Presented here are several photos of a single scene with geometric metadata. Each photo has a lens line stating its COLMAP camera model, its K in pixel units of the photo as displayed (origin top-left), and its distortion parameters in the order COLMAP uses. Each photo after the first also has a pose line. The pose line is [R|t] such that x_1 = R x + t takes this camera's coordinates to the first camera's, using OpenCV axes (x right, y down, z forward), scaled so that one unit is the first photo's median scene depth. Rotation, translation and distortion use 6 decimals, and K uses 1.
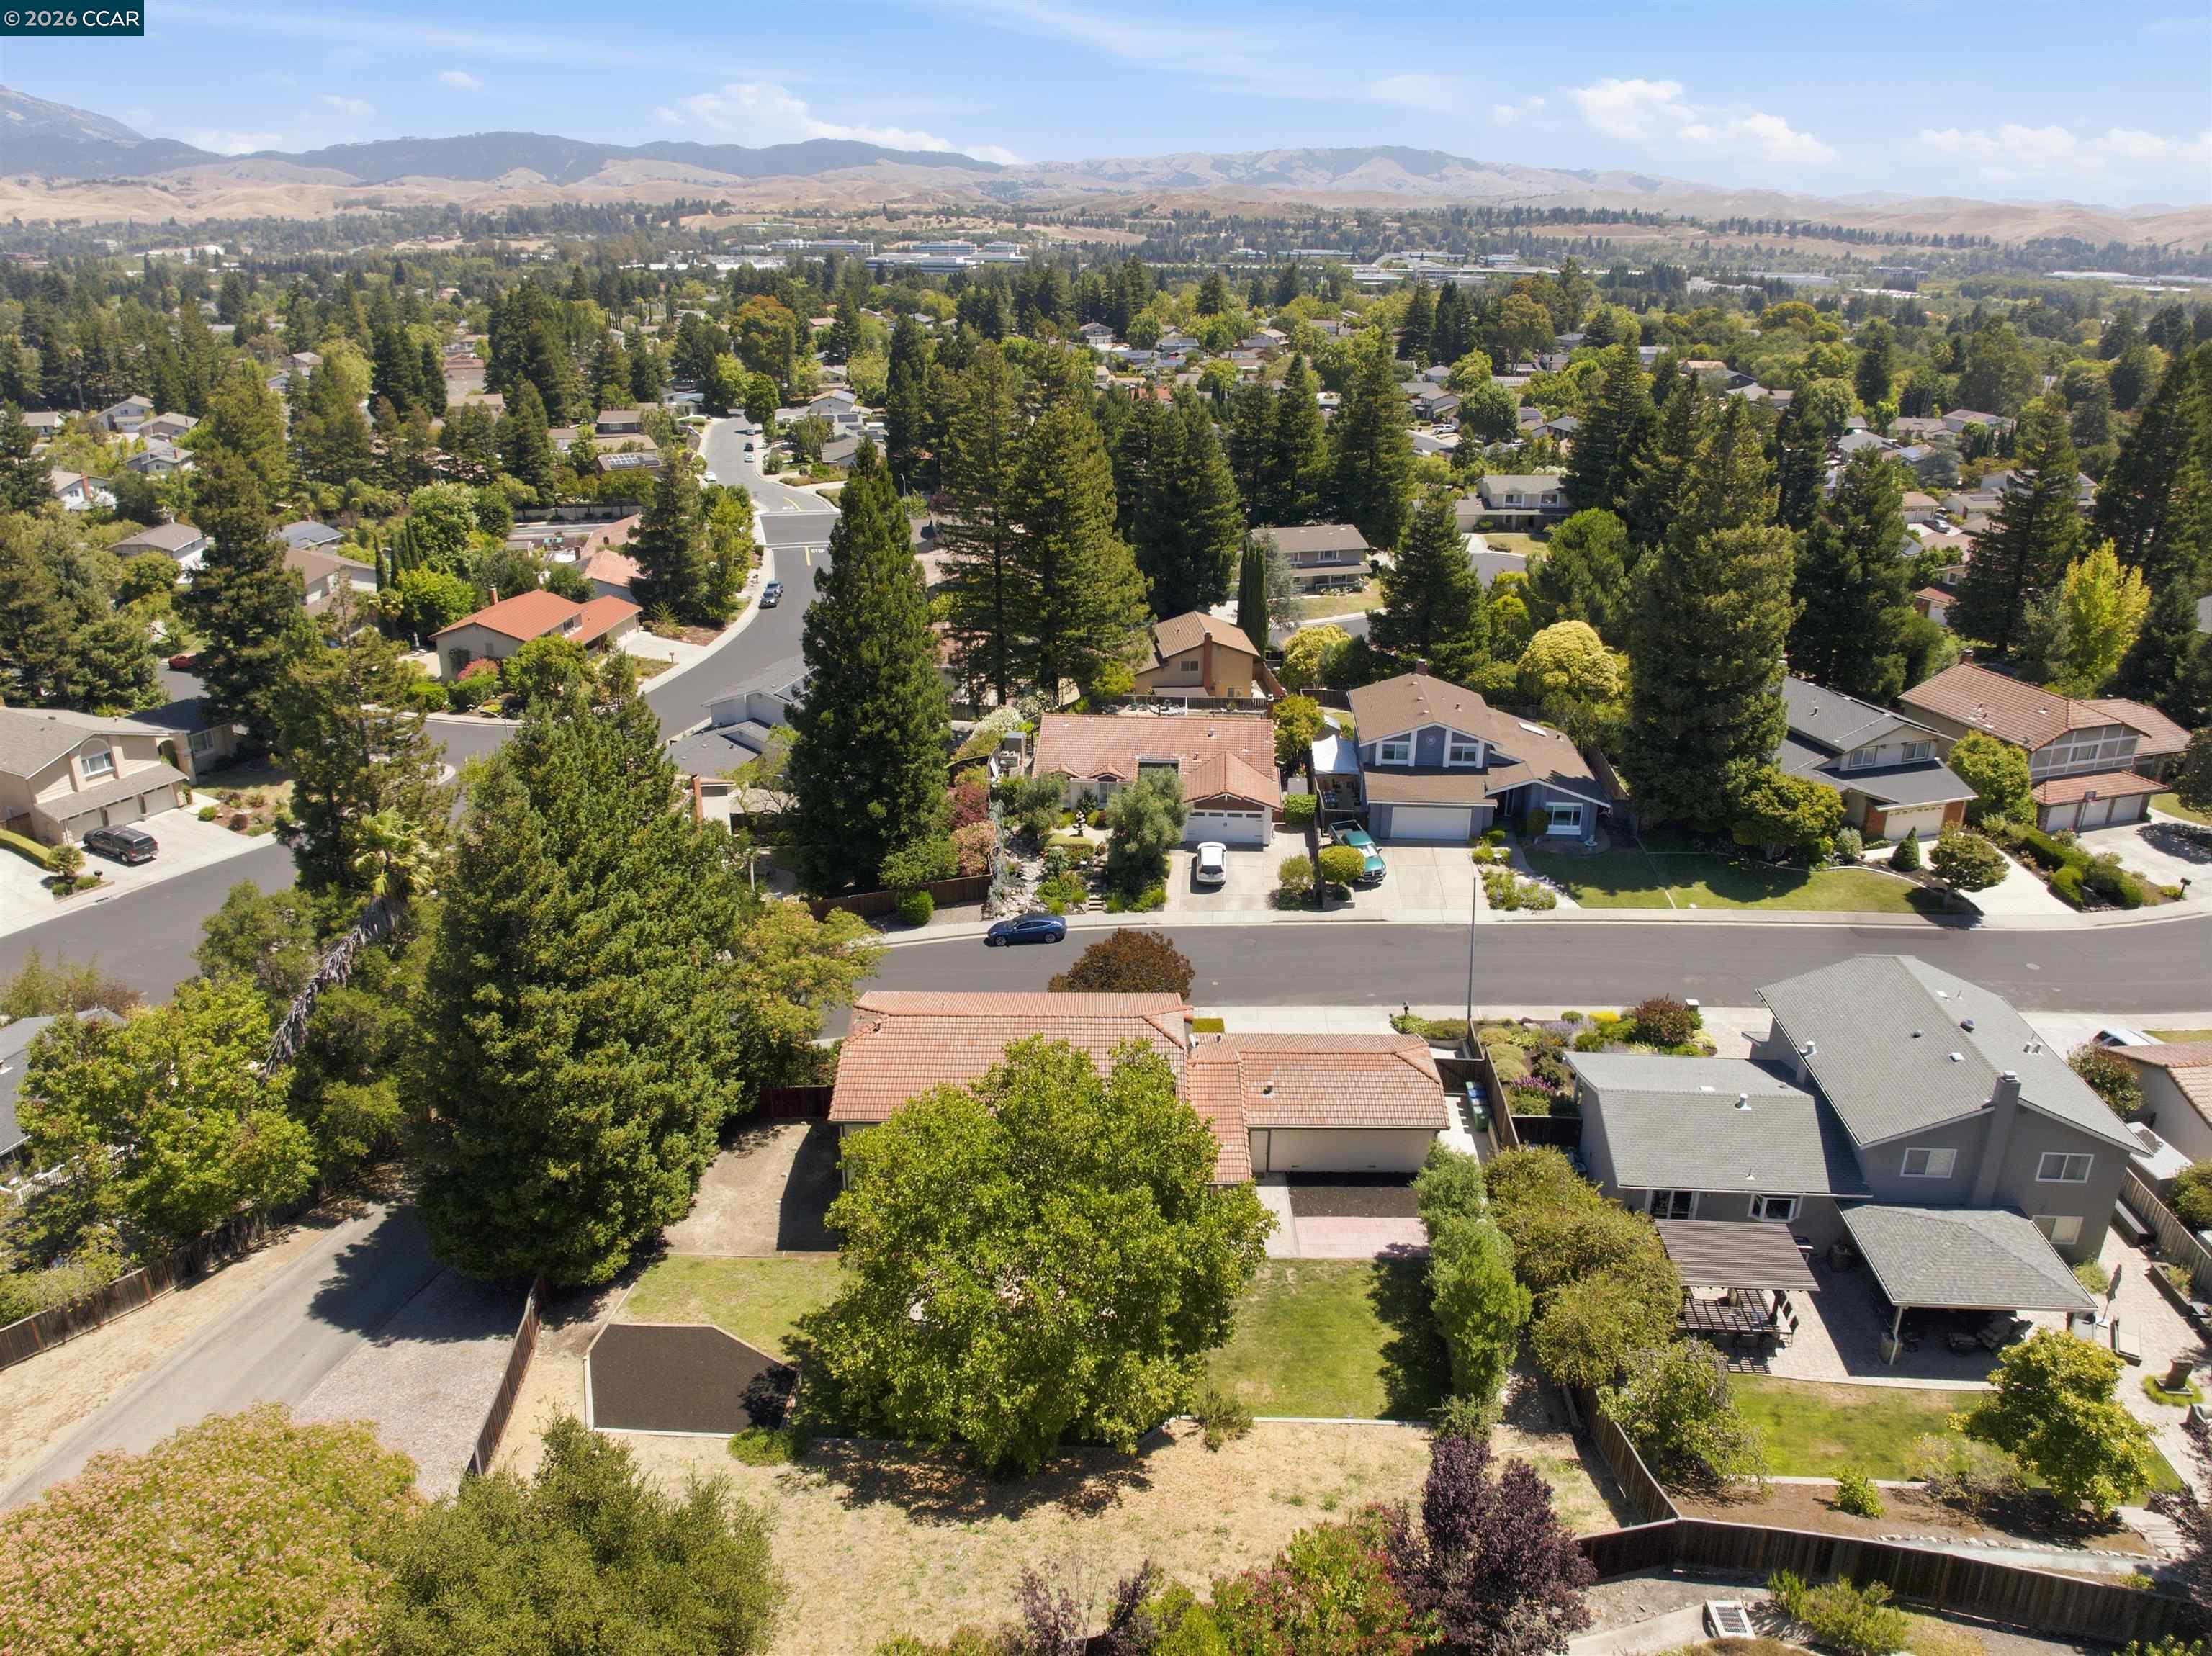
lens RADIAL K [[1557.8, 0, 1104.6], [0, 1557.8, 824.3], [0, 0, 1]] dist [-0.041746, 0.001113]
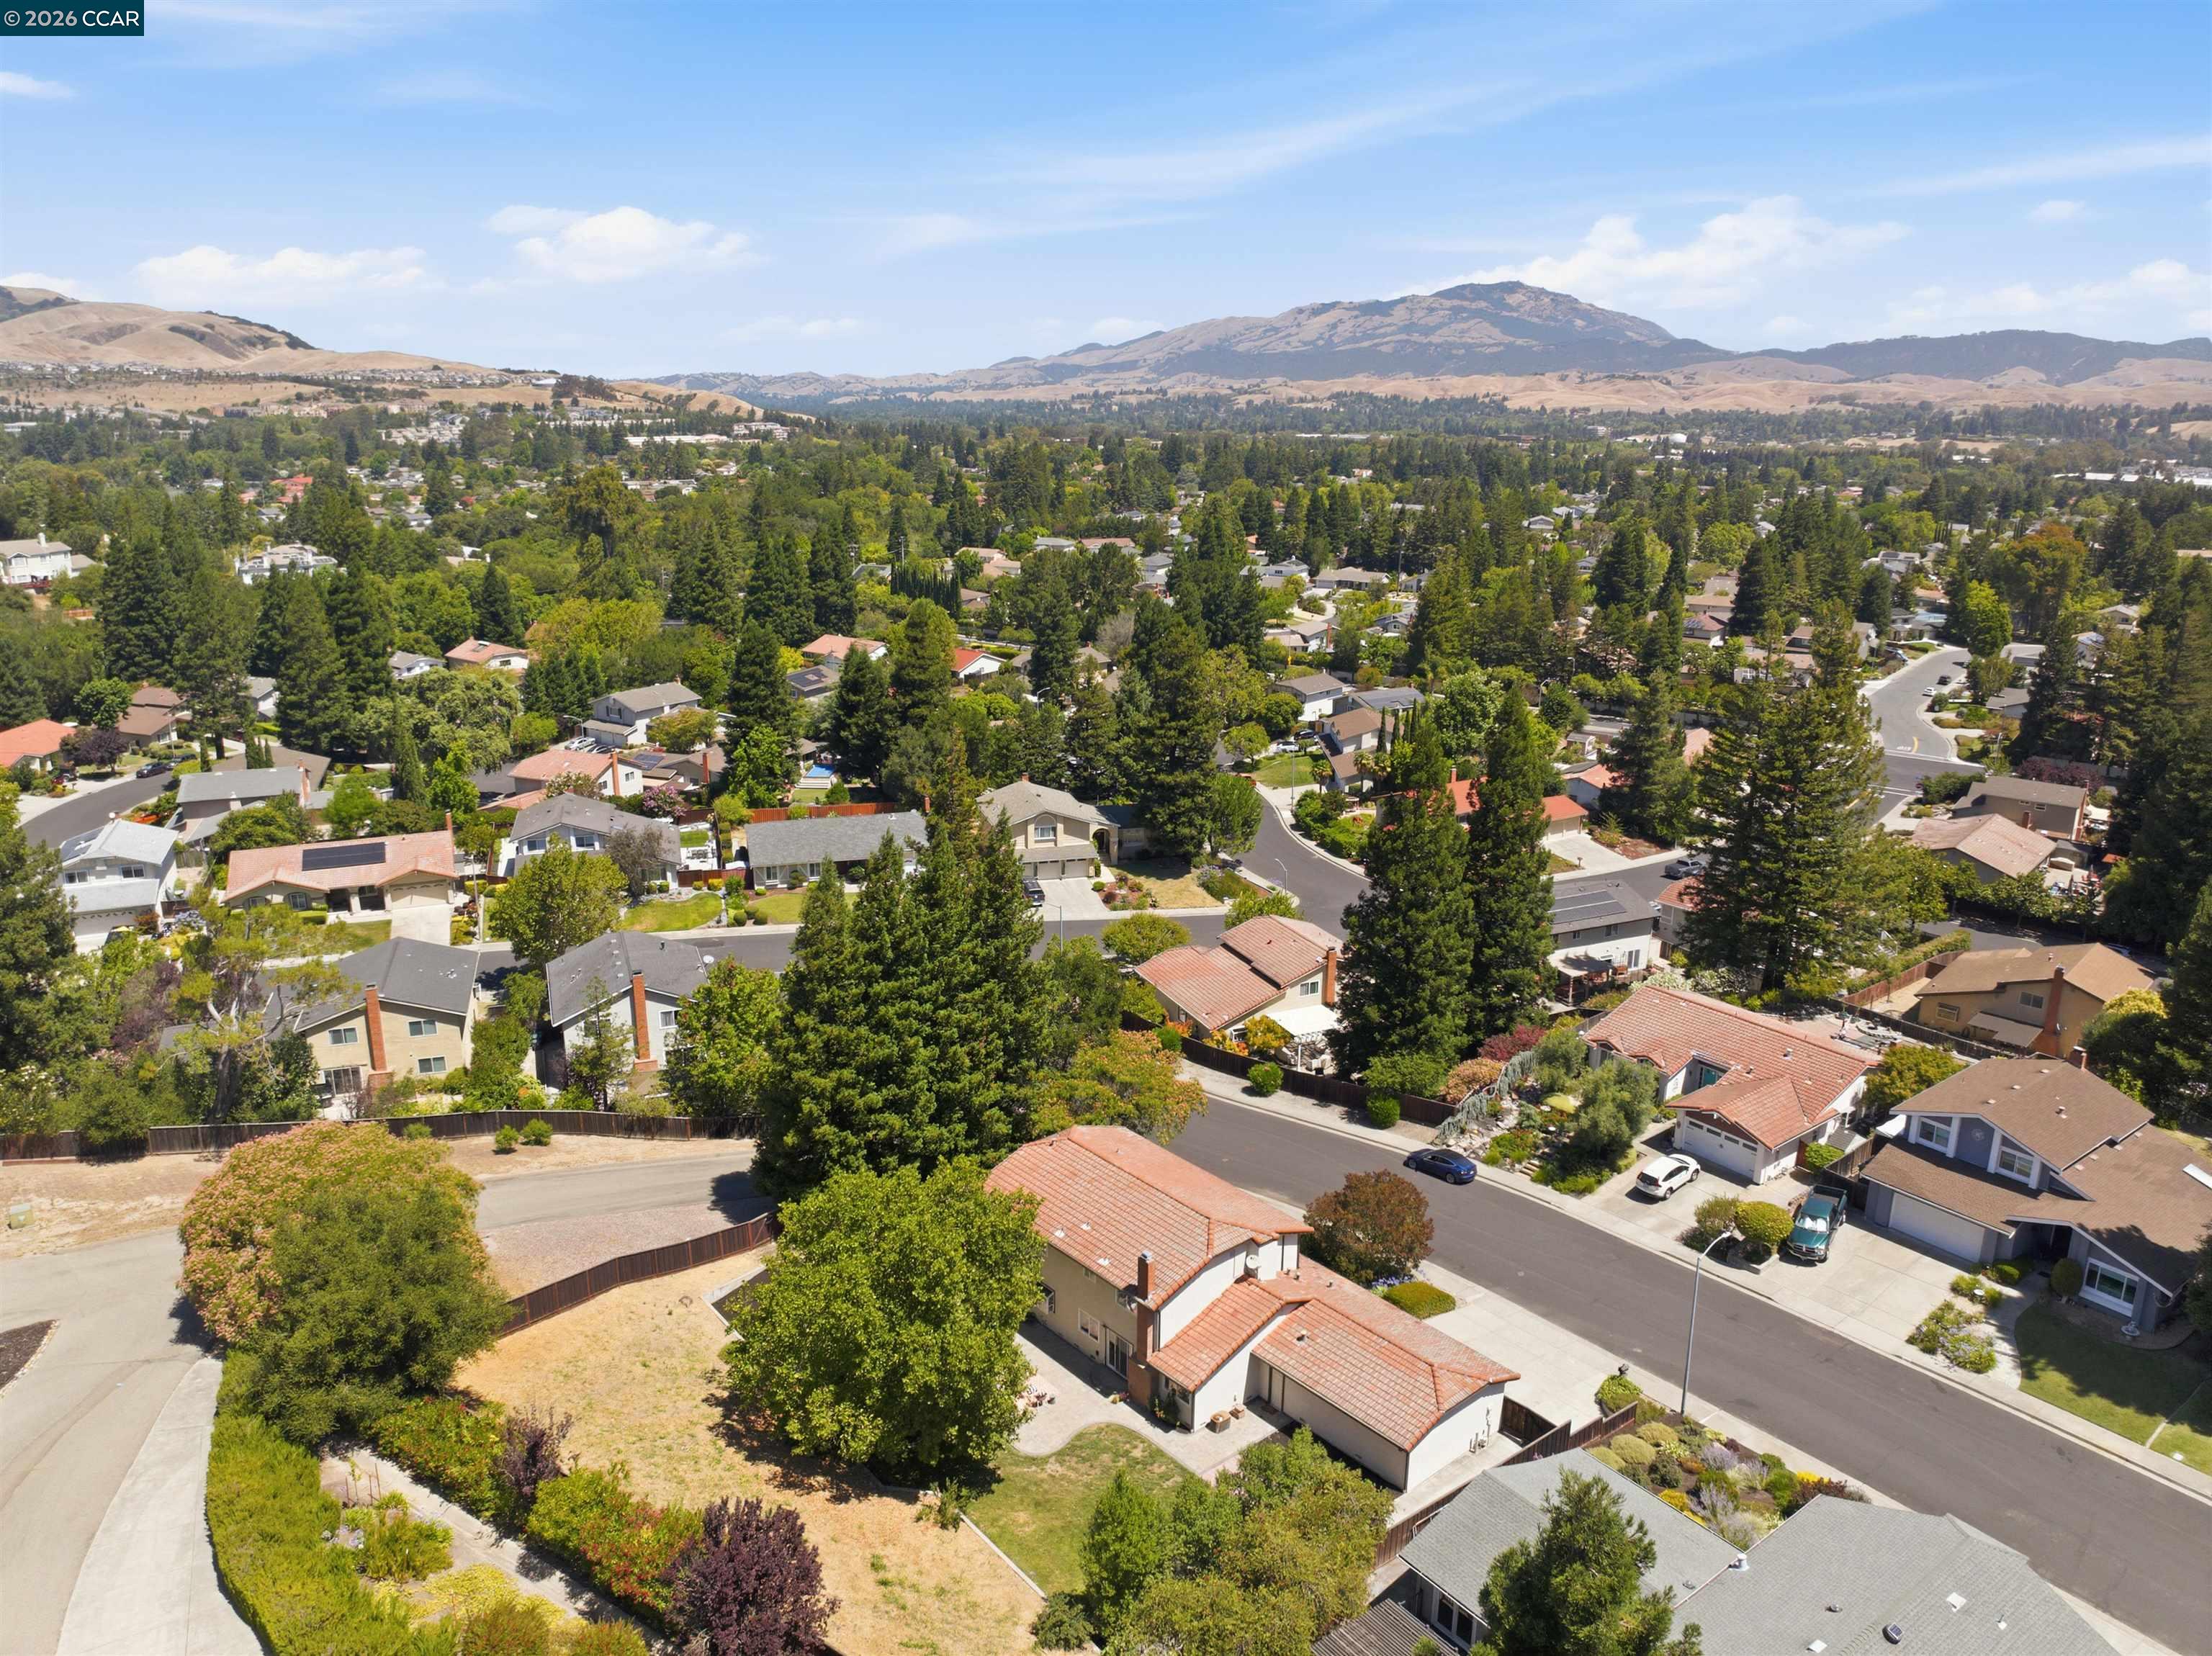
lens RADIAL K [[1557.8, 0, 1110.0], [0, 1557.8, 829.7], [0, 0, 1]] dist [-0.041746, 0.001113]
pose [[0.642367, 0.202976, -0.739030, 0.433383], [-0.282439, 0.959118, 0.017927, -0.084045], [0.712455, 0.197215, 0.673434, 0.078266]]
